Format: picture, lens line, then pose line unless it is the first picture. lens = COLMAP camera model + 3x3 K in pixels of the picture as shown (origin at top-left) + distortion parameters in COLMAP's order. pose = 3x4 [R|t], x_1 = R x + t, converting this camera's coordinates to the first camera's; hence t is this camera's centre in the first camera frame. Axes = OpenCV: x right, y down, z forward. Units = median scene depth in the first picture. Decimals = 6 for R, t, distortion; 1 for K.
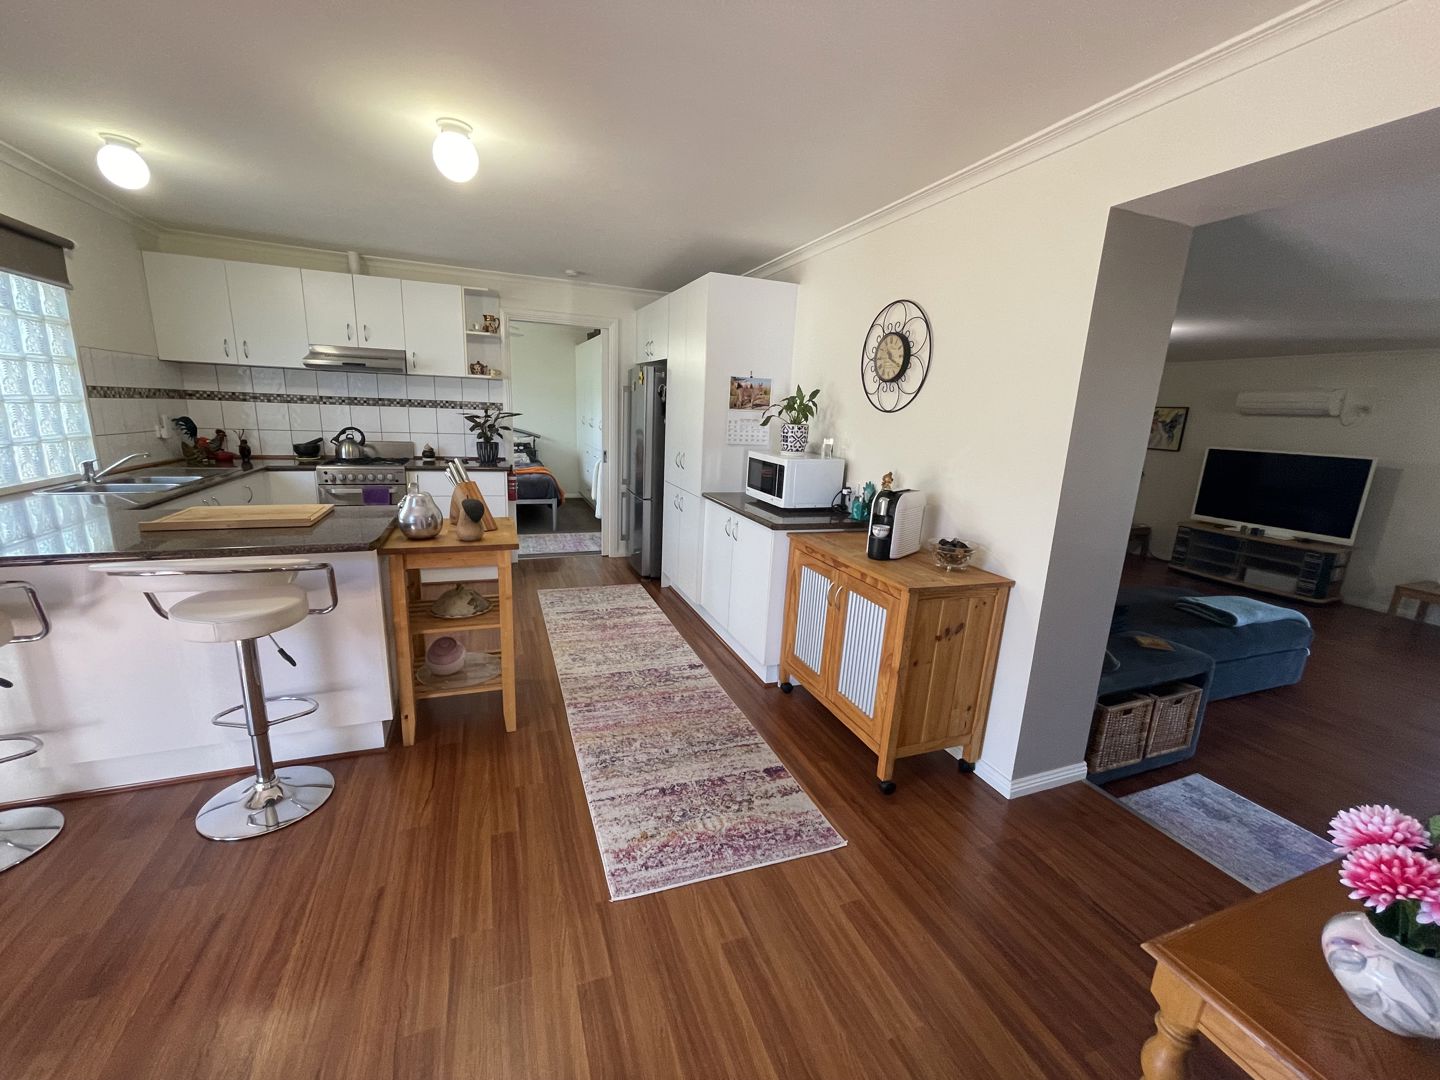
lens RADIAL K [[578.5, 0, 716.9], [0, 578.5, 540.2], [0, 0, 1]] dist [0.000579, 0.000134]
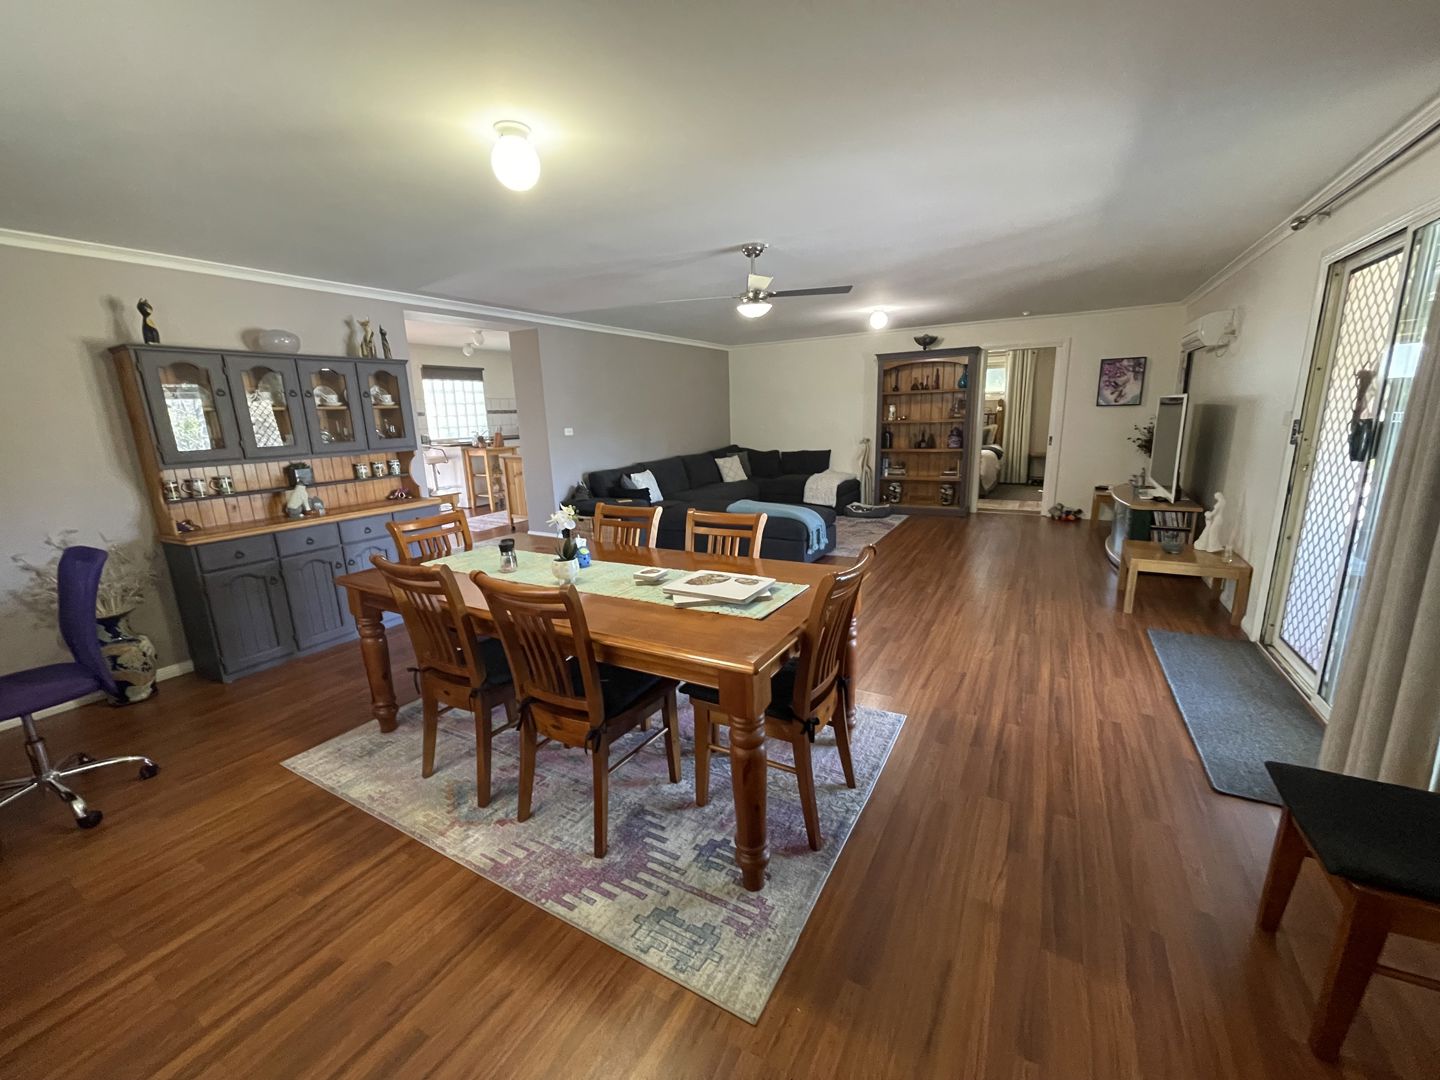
lens RADIAL K [[578.5, 0, 716.9], [0, 578.5, 540.2], [0, 0, 1]] dist [0.000579, 0.000134]
pose [[0.629918, 0.107001, -0.769256, 2.337749], [-0.113813, 0.992489, 0.044854, 0.168713], [0.768277, 0.059297, 0.637365, -0.045046]]
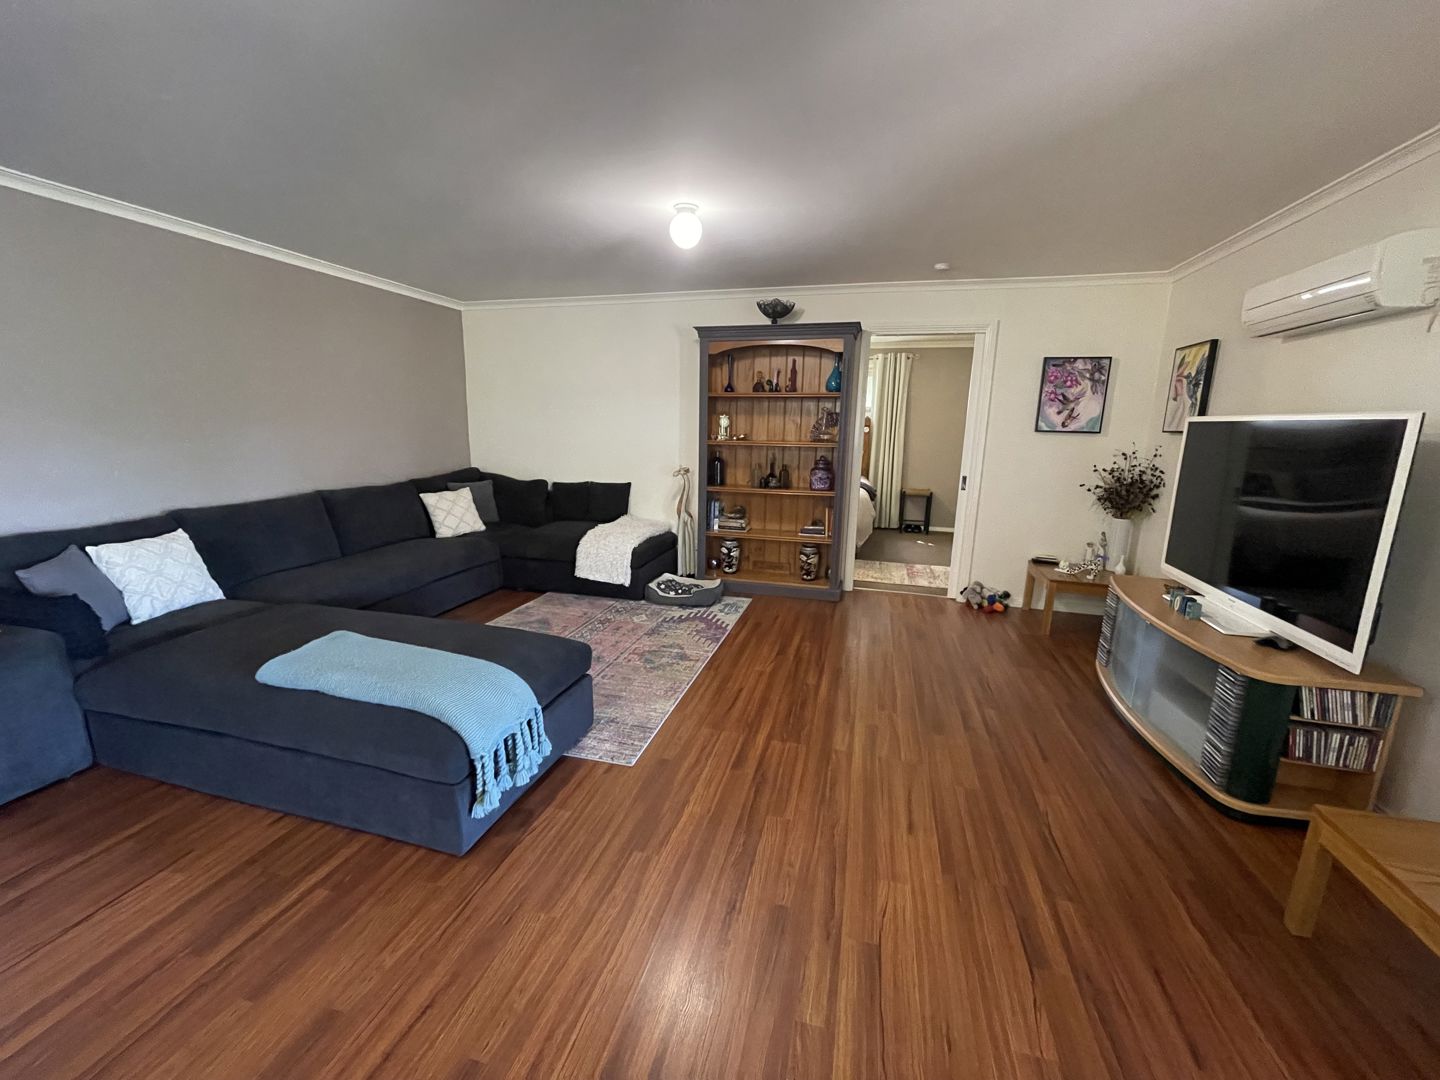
lens RADIAL K [[585.5, 0, 715.5], [0, 585.5, 540.8], [0, 0, 1]] dist [0.000670, -0.000127]
pose [[0.804340, 0.089334, -0.587415, 1.731946], [-0.114202, 0.993443, -0.005293, -0.050935], [0.583090, 0.071342, 0.809269, 0.881791]]
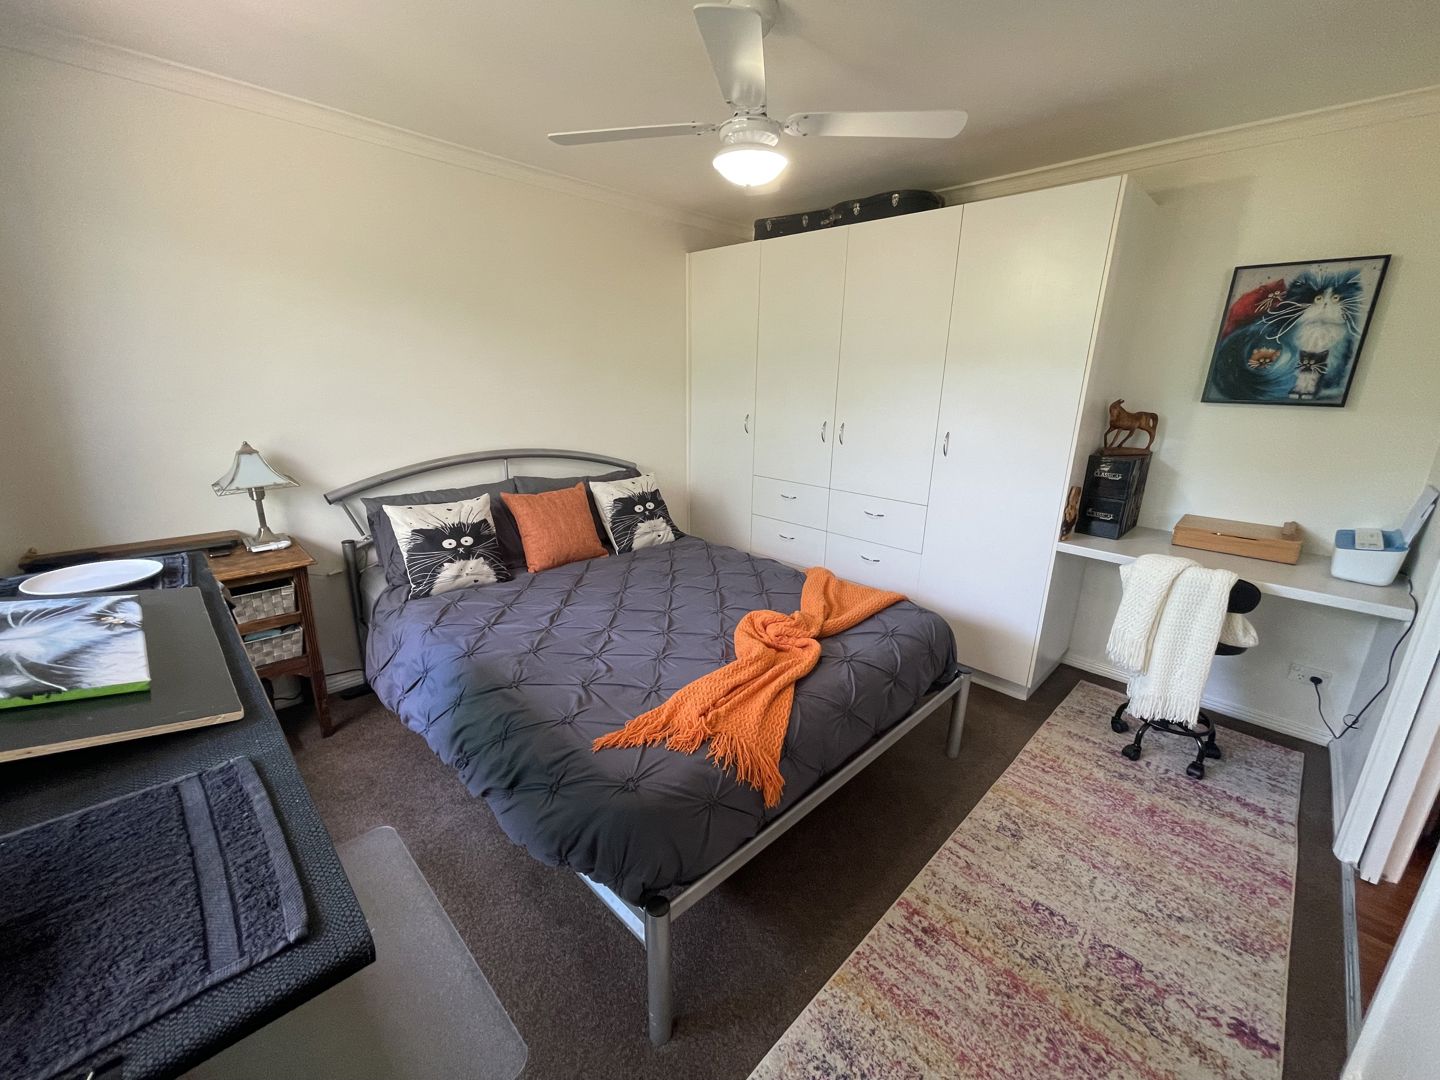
lens RADIAL K [[574.7, 0, 708.2], [0, 574.7, 534.8], [0, 0, 1]] dist [-0.000134, -0.006149]
pose [[0.398547, 0.205603, -0.893805, 0.097107], [-0.204439, 0.969944, 0.131958, -0.103579], [0.894072, 0.130137, 0.428601, 0.469936]]
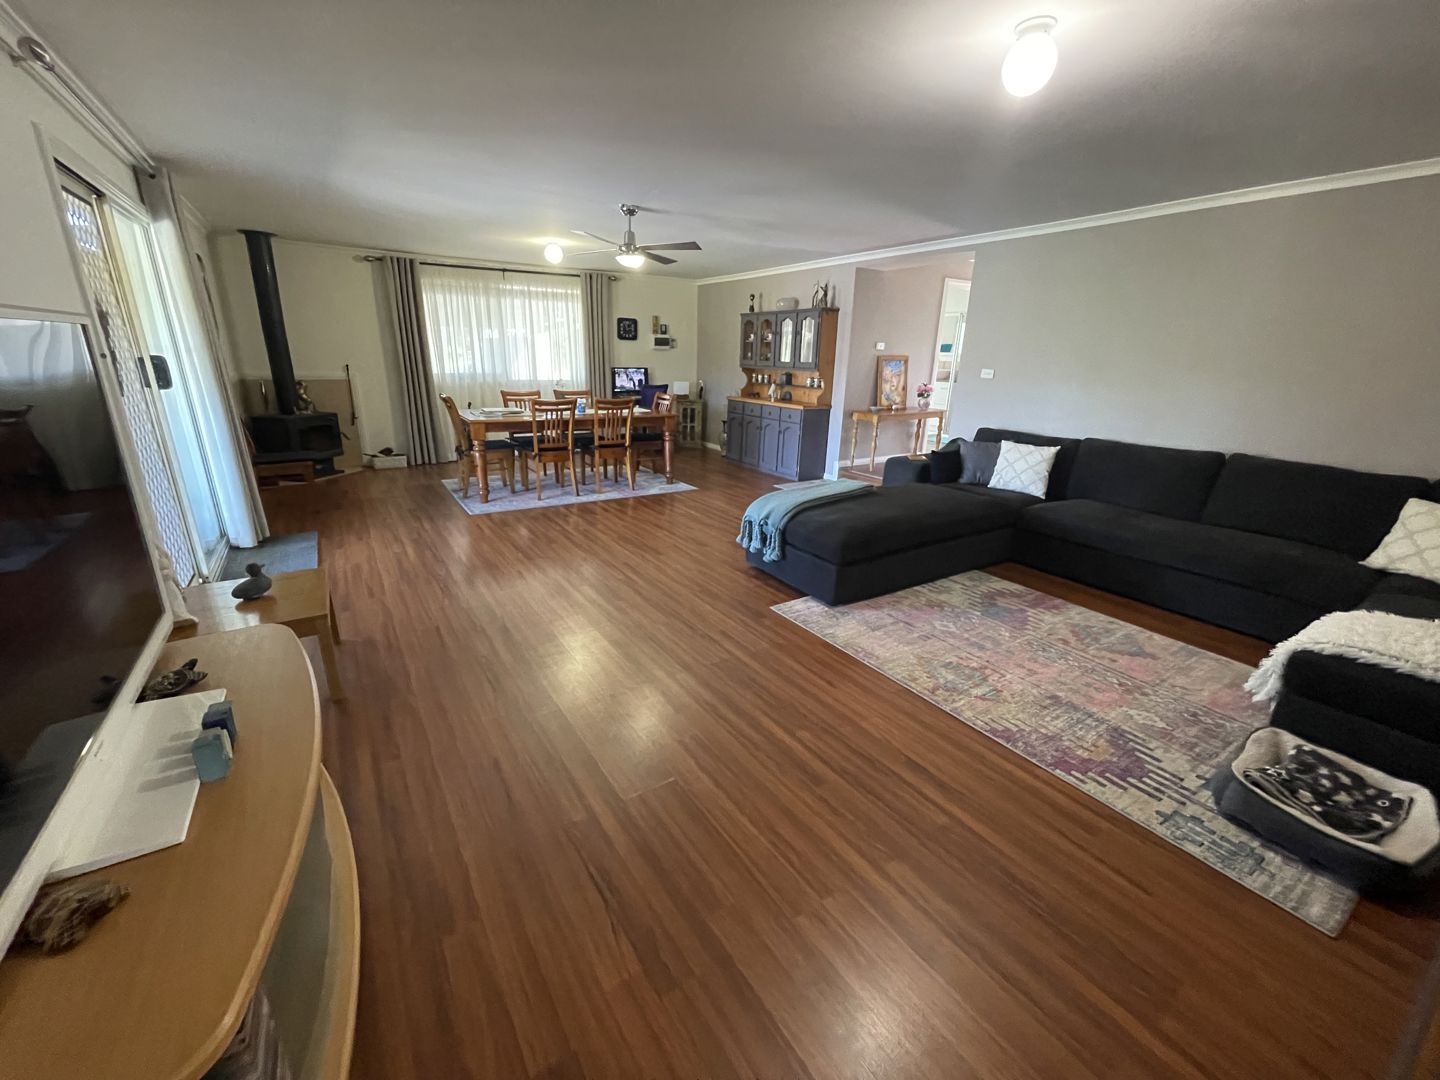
lens RADIAL K [[585.5, 0, 715.5], [0, 585.5, 540.8], [0, 0, 1]] dist [0.000670, -0.000127]
pose [[-0.977287, -0.002281, -0.211906, 1.548332], [-0.109835, 0.860606, 0.497286, -0.387042], [0.181234, 0.509266, -0.841310, 2.296775]]
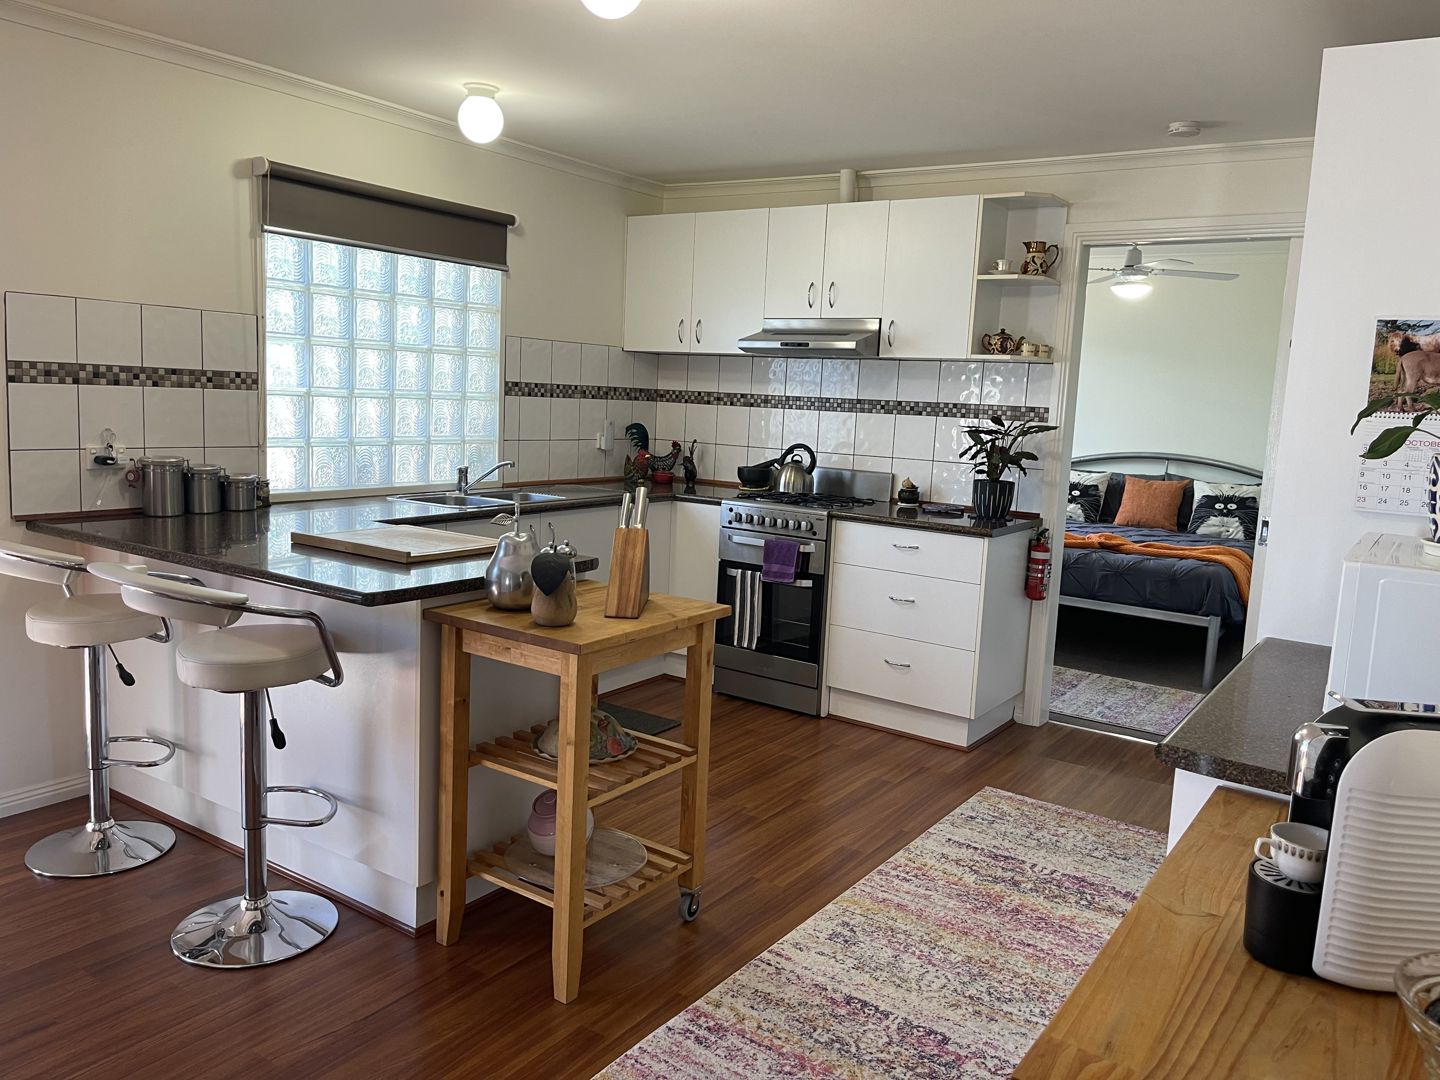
lens RADIAL K [[1085.3, 0, 733.2], [0, 1085.3, 541.0], [0, 0, 1]] dist [0.101915, -0.143726]
pose [[0.569565, 0.098121, -0.816069, 0.417351], [-0.201395, 0.979244, -0.022821, -0.071321], [0.796891, 0.177351, 0.577504, 0.391748]]
